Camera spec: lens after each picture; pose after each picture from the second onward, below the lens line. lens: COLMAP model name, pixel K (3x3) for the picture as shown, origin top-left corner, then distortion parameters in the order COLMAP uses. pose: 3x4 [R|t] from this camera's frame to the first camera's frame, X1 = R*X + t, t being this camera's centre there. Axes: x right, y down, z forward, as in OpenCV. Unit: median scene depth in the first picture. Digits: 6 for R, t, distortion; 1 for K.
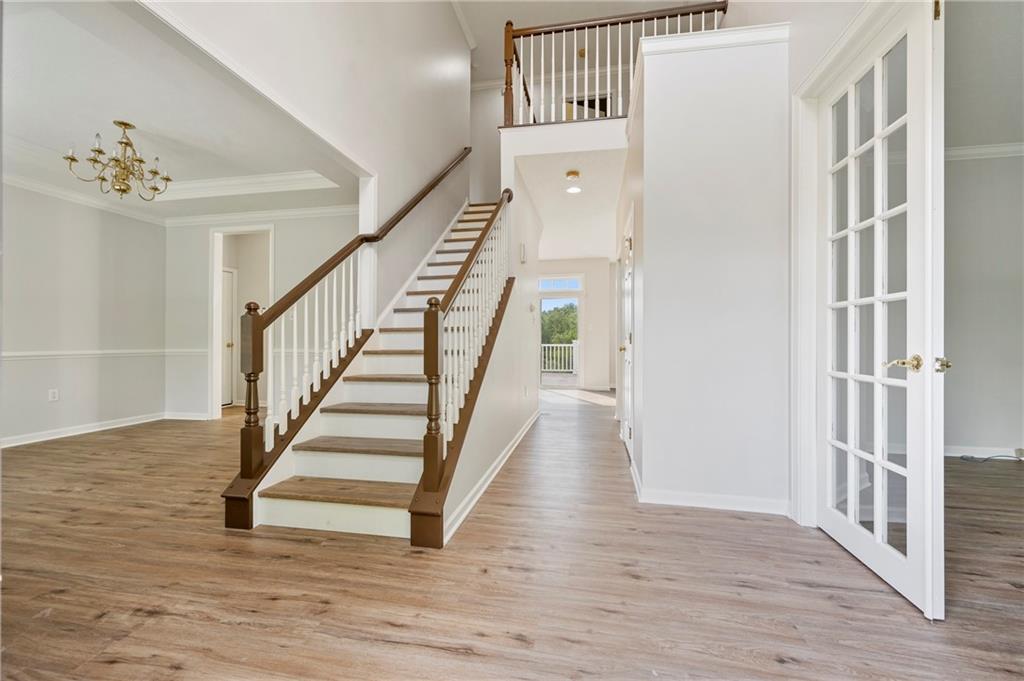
lens RADIAL K [[404.8, 0, 513.4], [0, 404.8, 334.2], [0, 0, 1]] dist [-0.010910, -0.000291]
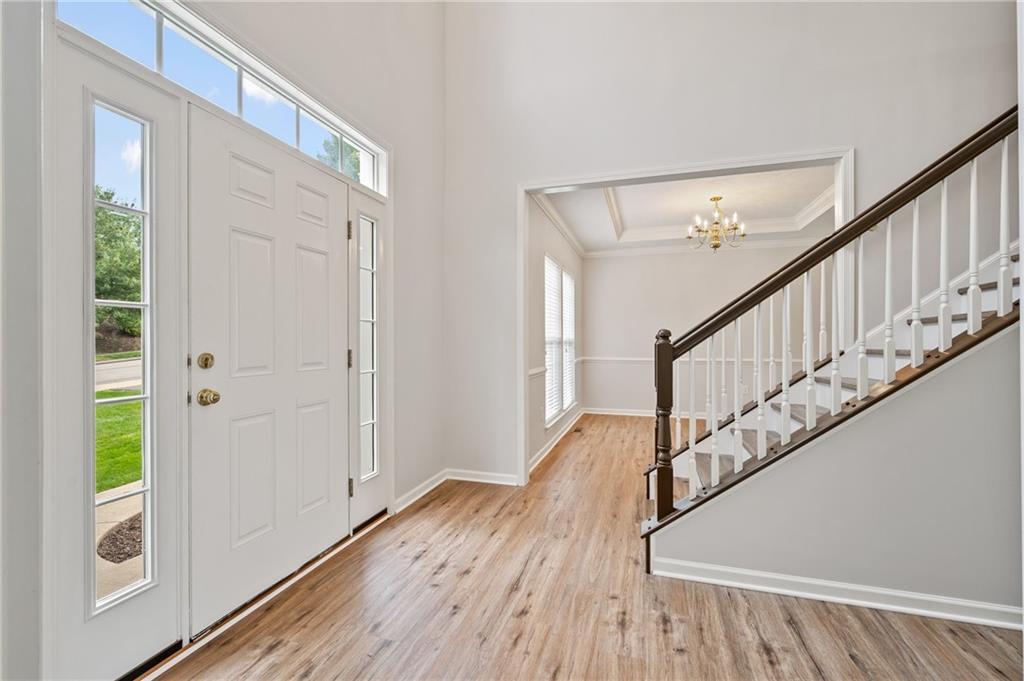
lens RADIAL K [[442.7, 0, 513.1], [0, 442.7, 343.8], [0, 0, 1]] dist [-0.004629, -0.000021]
pose [[-0.106090, 0.013198, -0.994269, 0.858201], [0.008300, 0.999889, 0.012387, -0.060755], [0.994322, -0.006939, -0.106188, 0.697585]]
